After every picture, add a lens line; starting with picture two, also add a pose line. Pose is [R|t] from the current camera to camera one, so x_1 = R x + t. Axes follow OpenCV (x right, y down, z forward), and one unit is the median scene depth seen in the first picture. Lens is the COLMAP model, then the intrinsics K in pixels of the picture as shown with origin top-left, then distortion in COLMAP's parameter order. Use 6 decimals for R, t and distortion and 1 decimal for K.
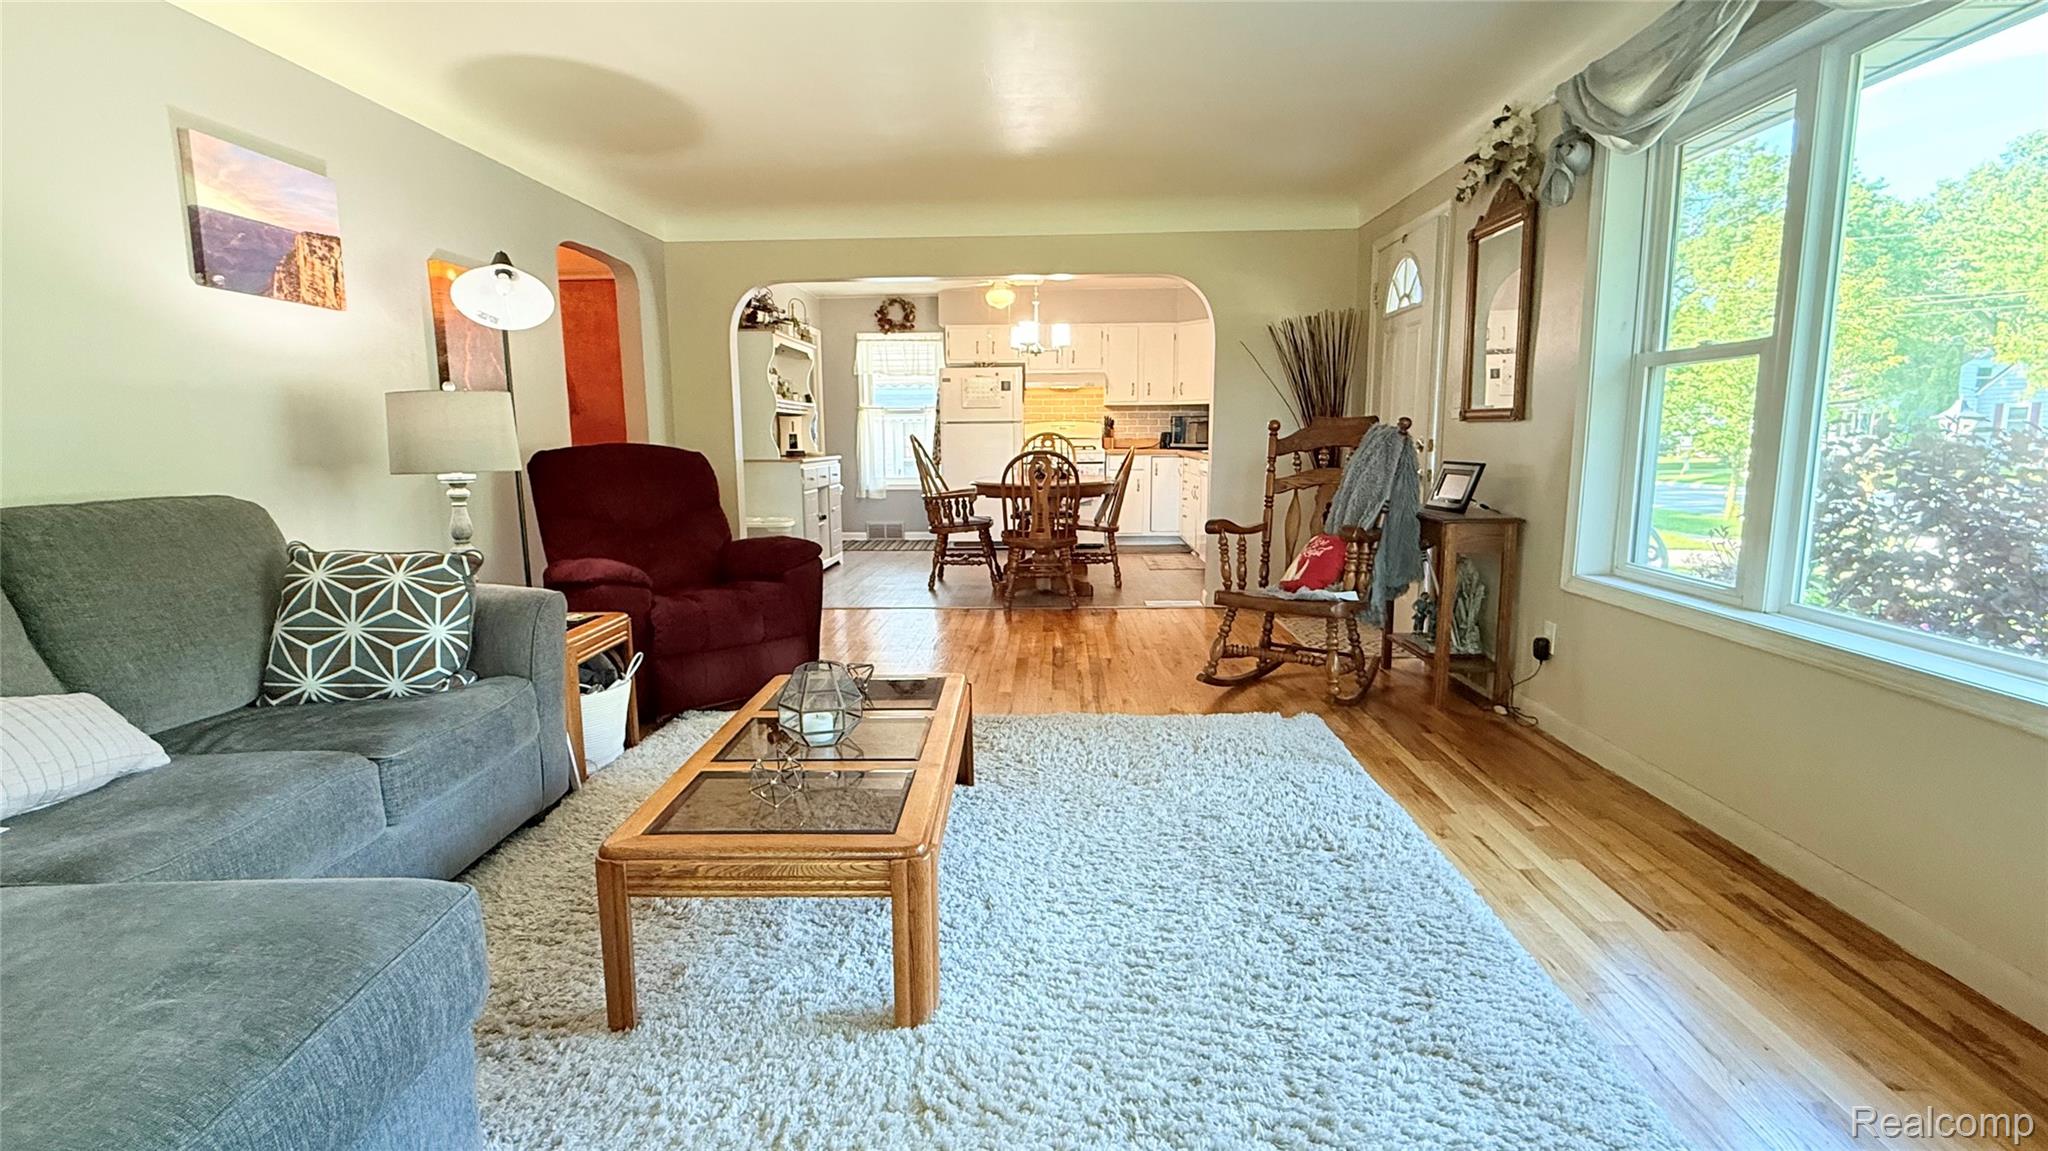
lens RADIAL K [[968.3, 0, 1025.2], [0, 968.3, 579.4], [0, 0, 1]] dist [0.001054, 0.000046]
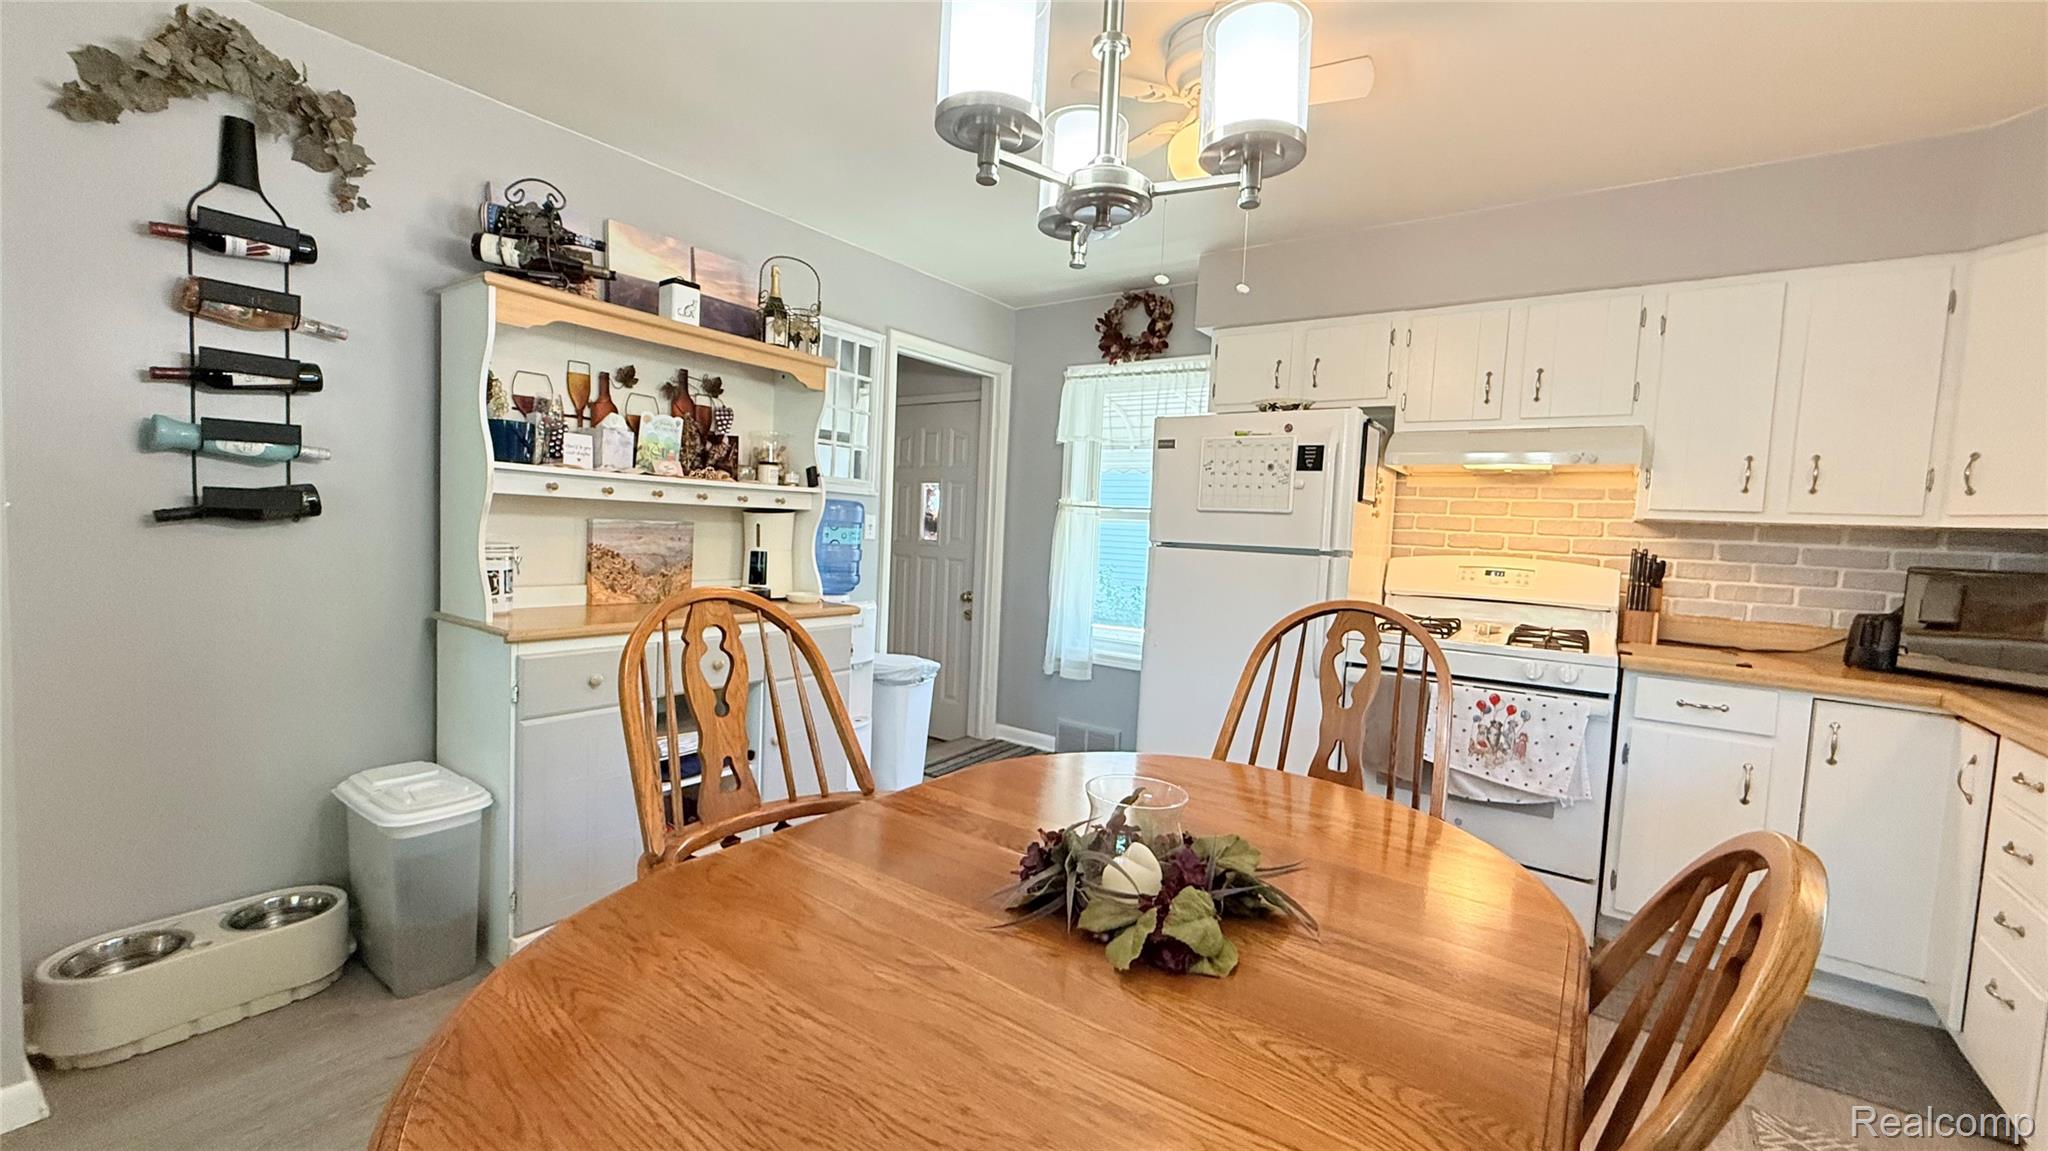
lens RADIAL K [[825.6, 0, 1016.3], [0, 825.6, 579.5], [0, 0, 1]] dist [-0.001344, -0.000142]
pose [[0.817399, 0.081700, -0.570249, 0.070597], [-0.136007, 0.989277, -0.053219, -0.111881], [0.559786, 0.121059, 0.819746, 0.631240]]
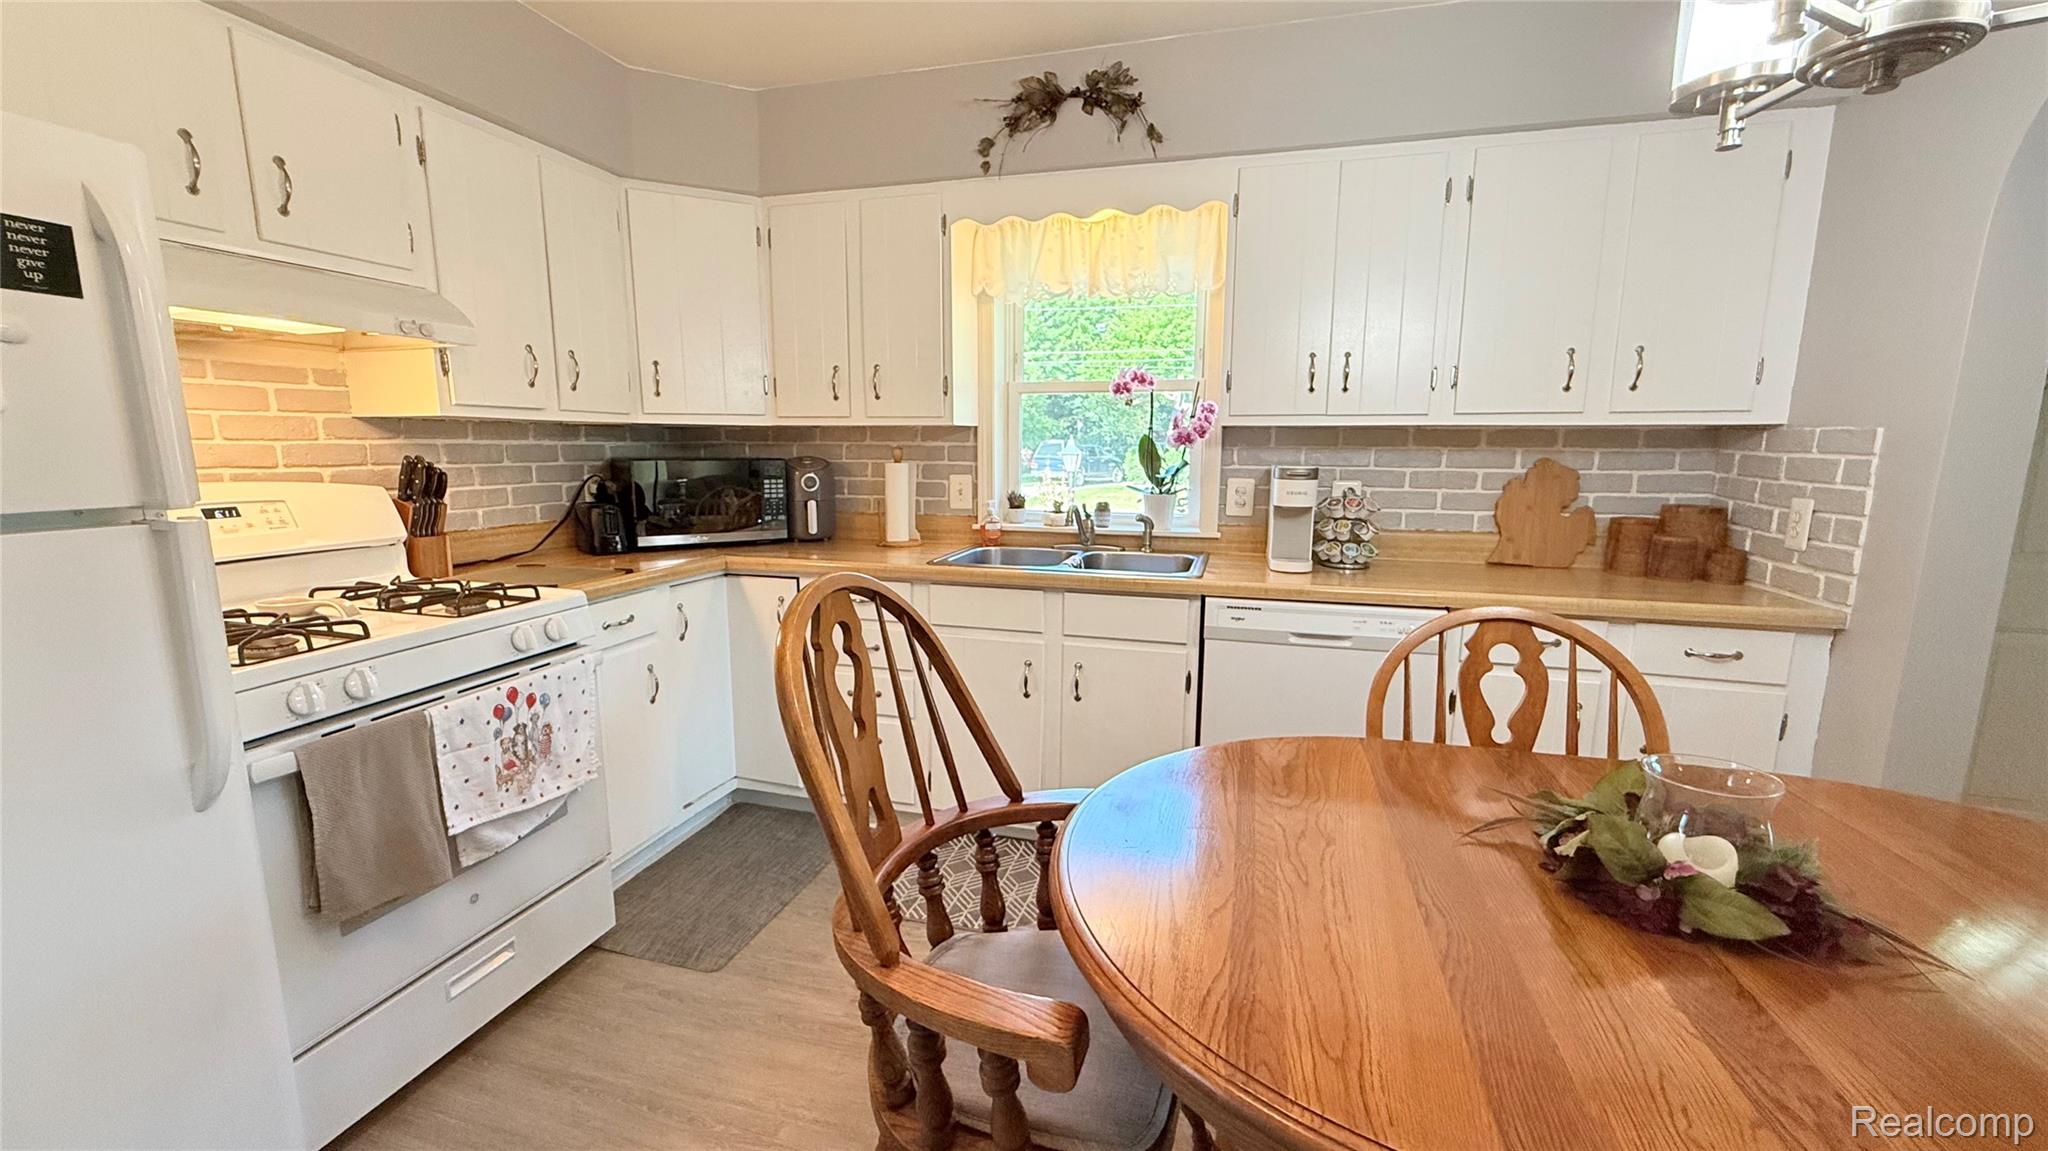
lens RADIAL K [[825.6, 0, 1021.2], [0, 825.6, 567.8], [0, 0, 1]] dist [-0.001344, -0.000142]
pose [[0.254528, -0.137799, 0.957198, -0.096009], [0.142016, 0.984391, 0.103950, -0.139606], [-0.956581, 0.109479, 0.270124, 0.788178]]
